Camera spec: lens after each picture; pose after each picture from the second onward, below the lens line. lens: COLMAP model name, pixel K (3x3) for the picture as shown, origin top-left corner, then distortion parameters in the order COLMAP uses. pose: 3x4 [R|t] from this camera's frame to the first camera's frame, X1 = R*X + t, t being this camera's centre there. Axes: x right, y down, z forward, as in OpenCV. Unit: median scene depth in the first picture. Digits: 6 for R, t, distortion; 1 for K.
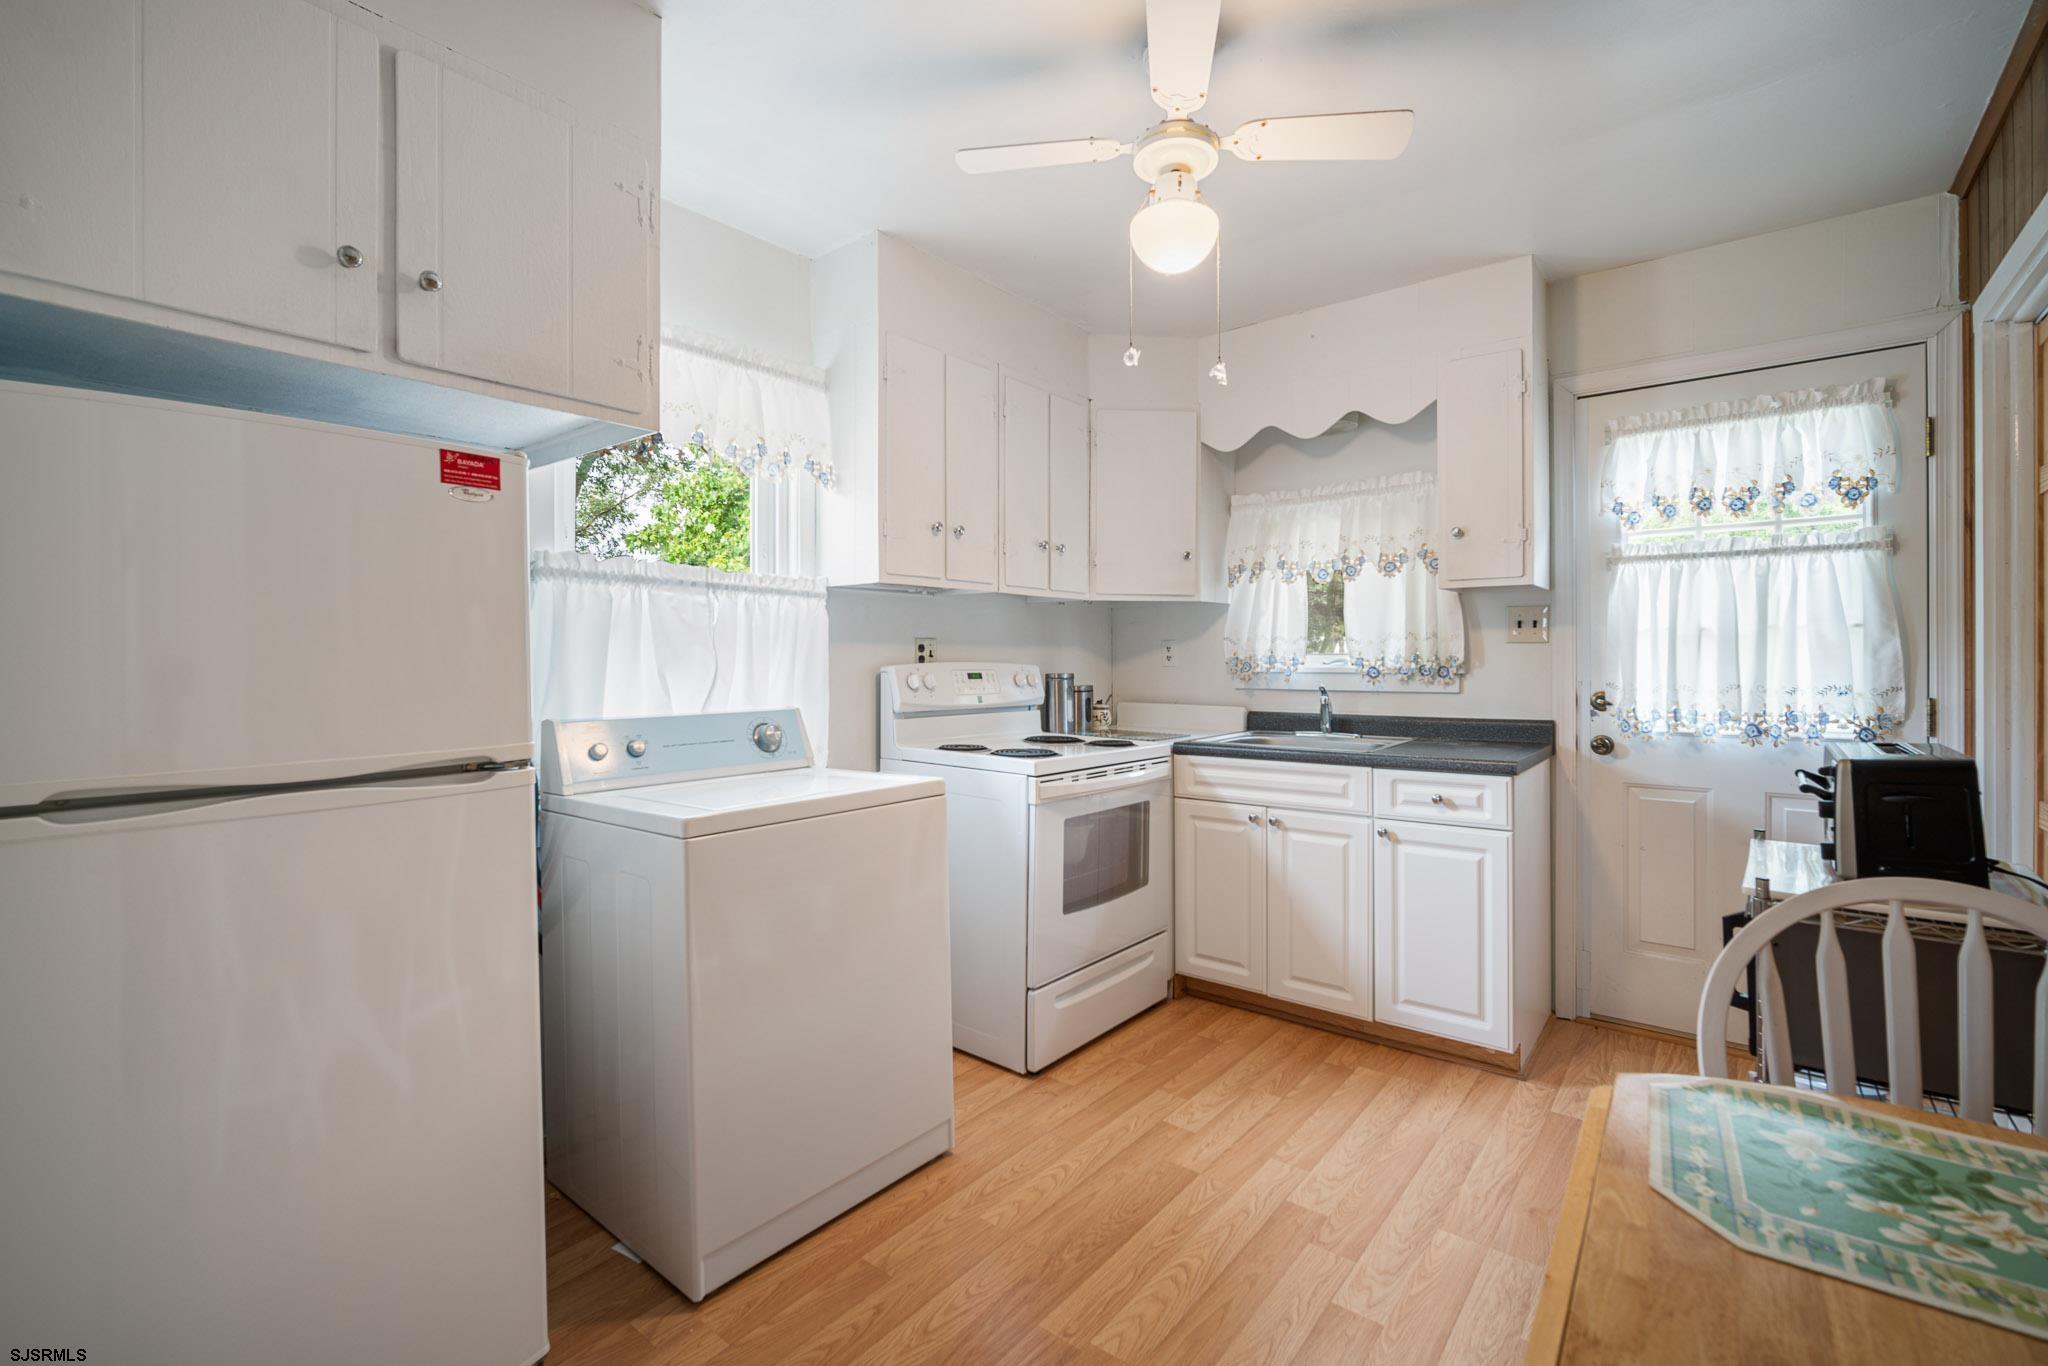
lens RADIAL K [[898.3, 0, 1014.1], [0, 898.3, 663.4], [0, 0, 1]] dist [-0.013767, 0.004634]
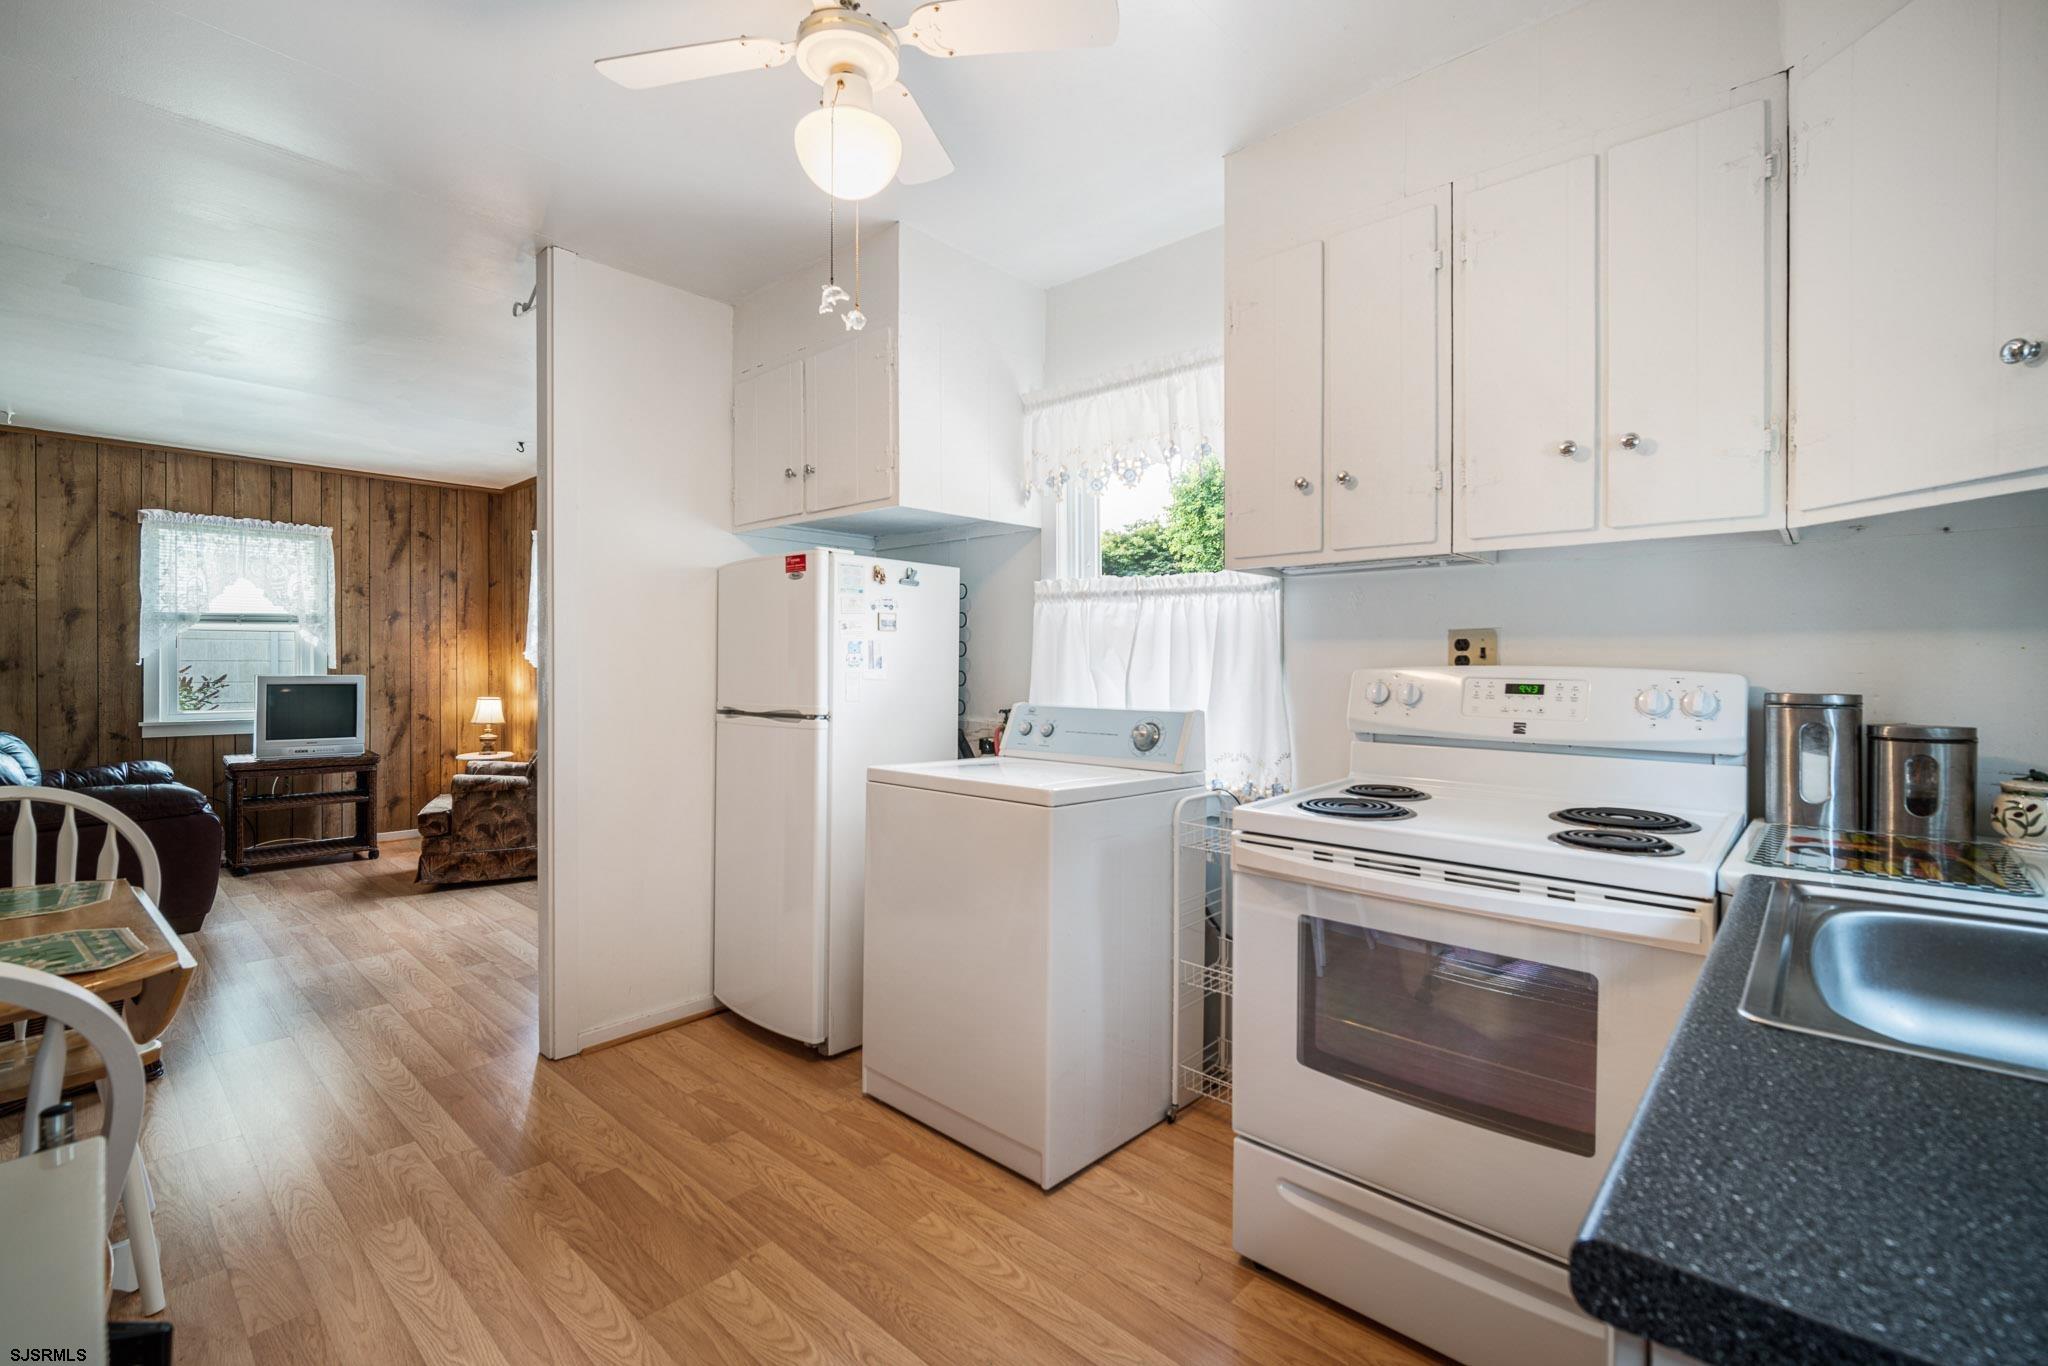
lens RADIAL K [[898.3, 0, 1017.9], [0, 898.3, 671.1], [0, 0, 1]] dist [-0.013767, 0.004634]
pose [[-0.053597, 0.013638, -0.998469, 0.677387], [-0.005595, 0.999887, 0.013958, -0.005350], [0.998547, 0.006335, -0.053515, 0.811250]]
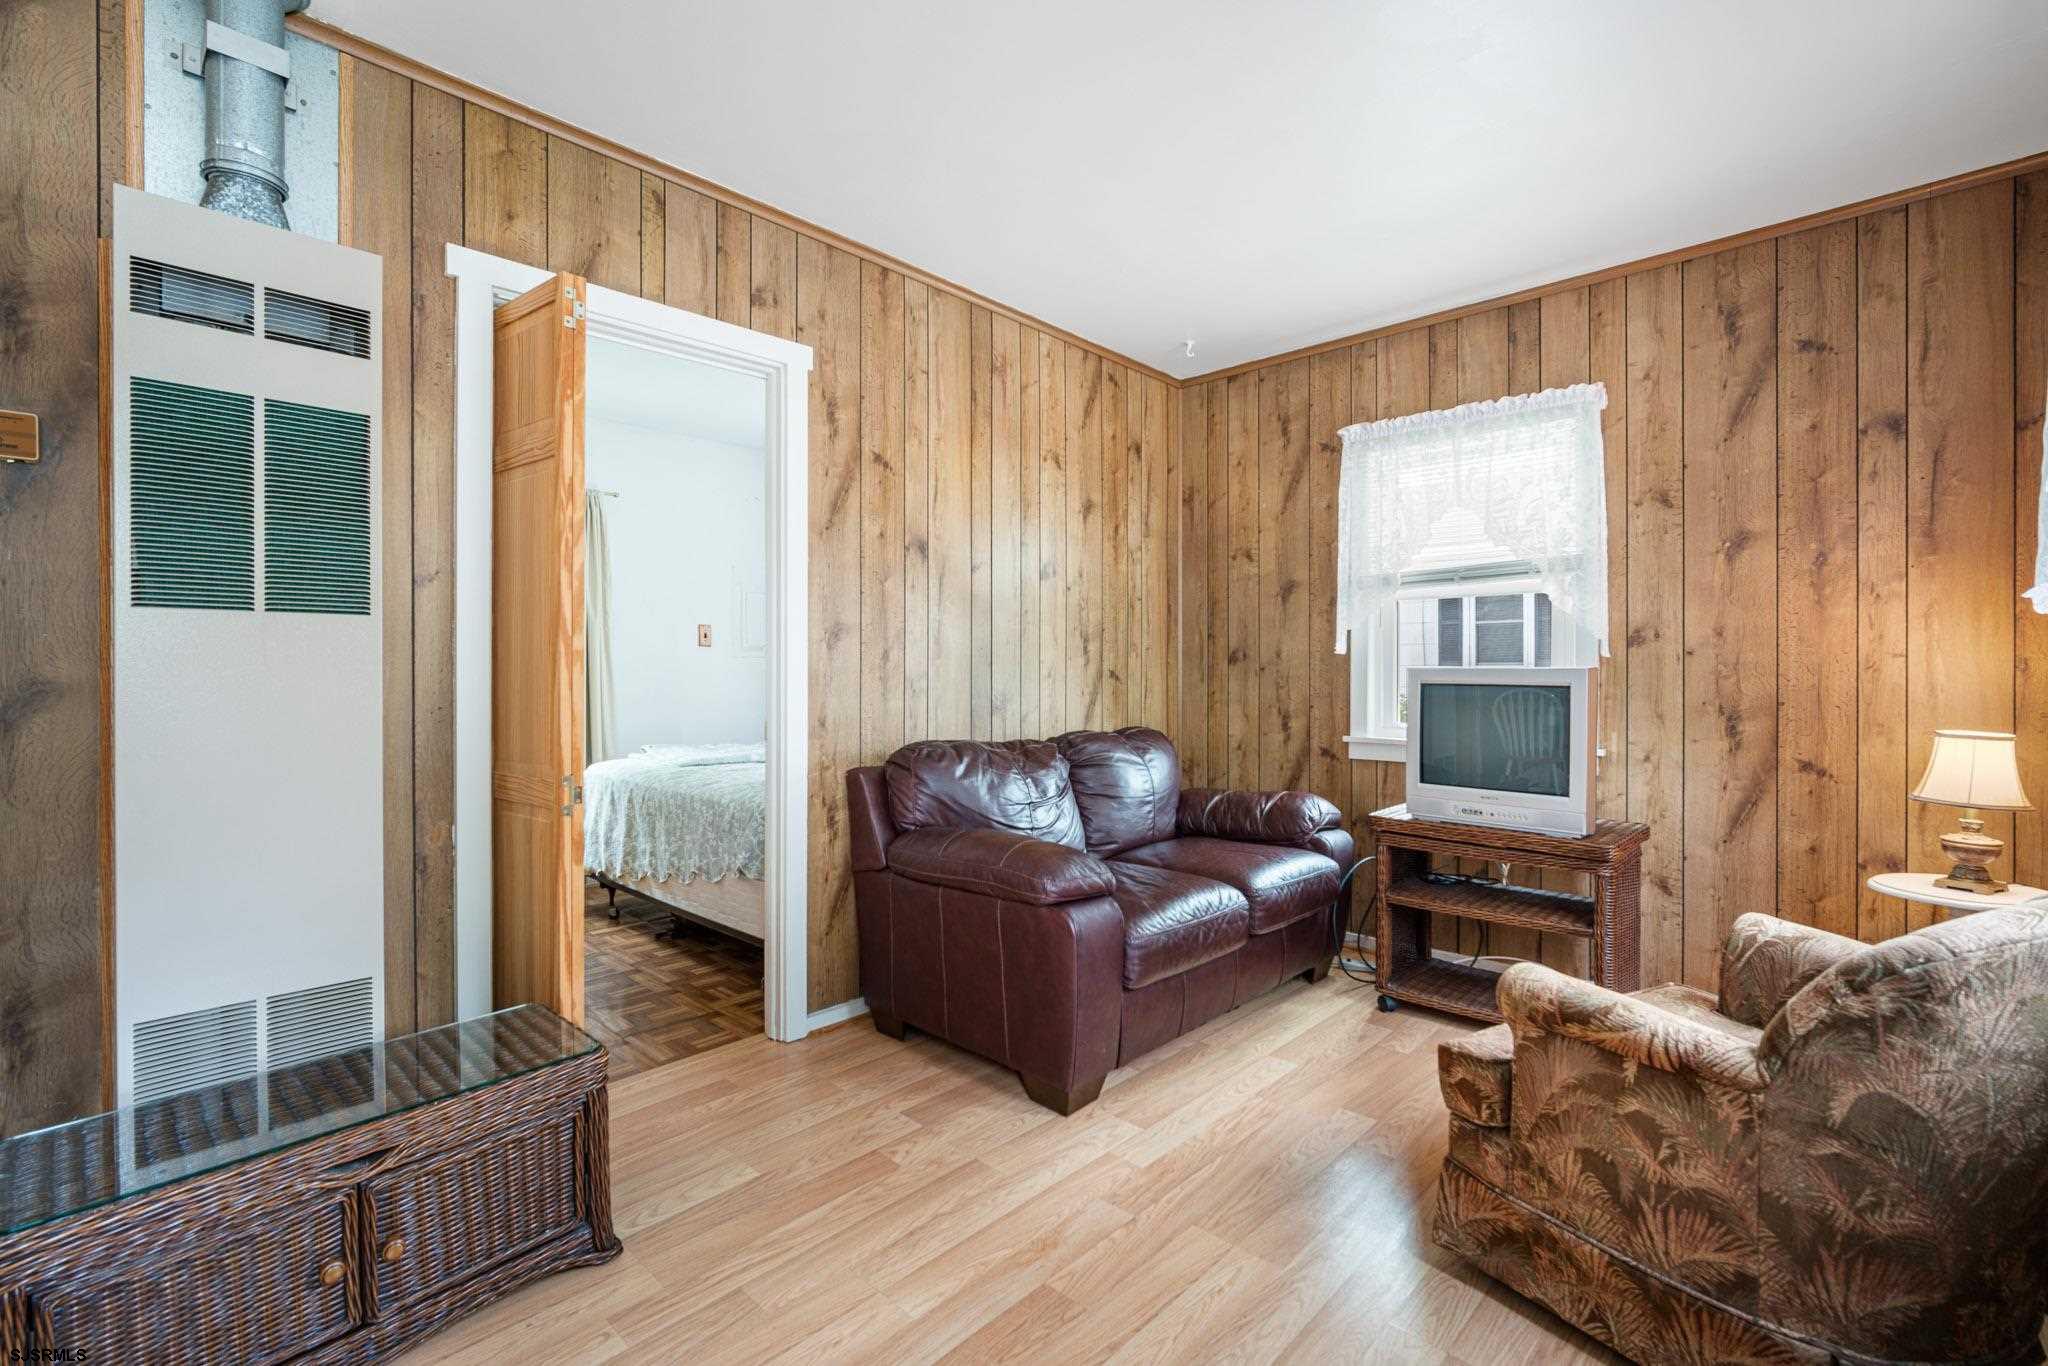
lens RADIAL K [[898.3, 0, 1023.4], [0, 898.3, 676.6], [0, 0, 1]] dist [-0.013767, 0.004634]
pose [[-0.997584, 0.006695, 0.069153, -0.688449], [0.007183, 0.999951, 0.006807, 0.038277], [-0.069104, 0.007288, -0.997583, 0.227025]]
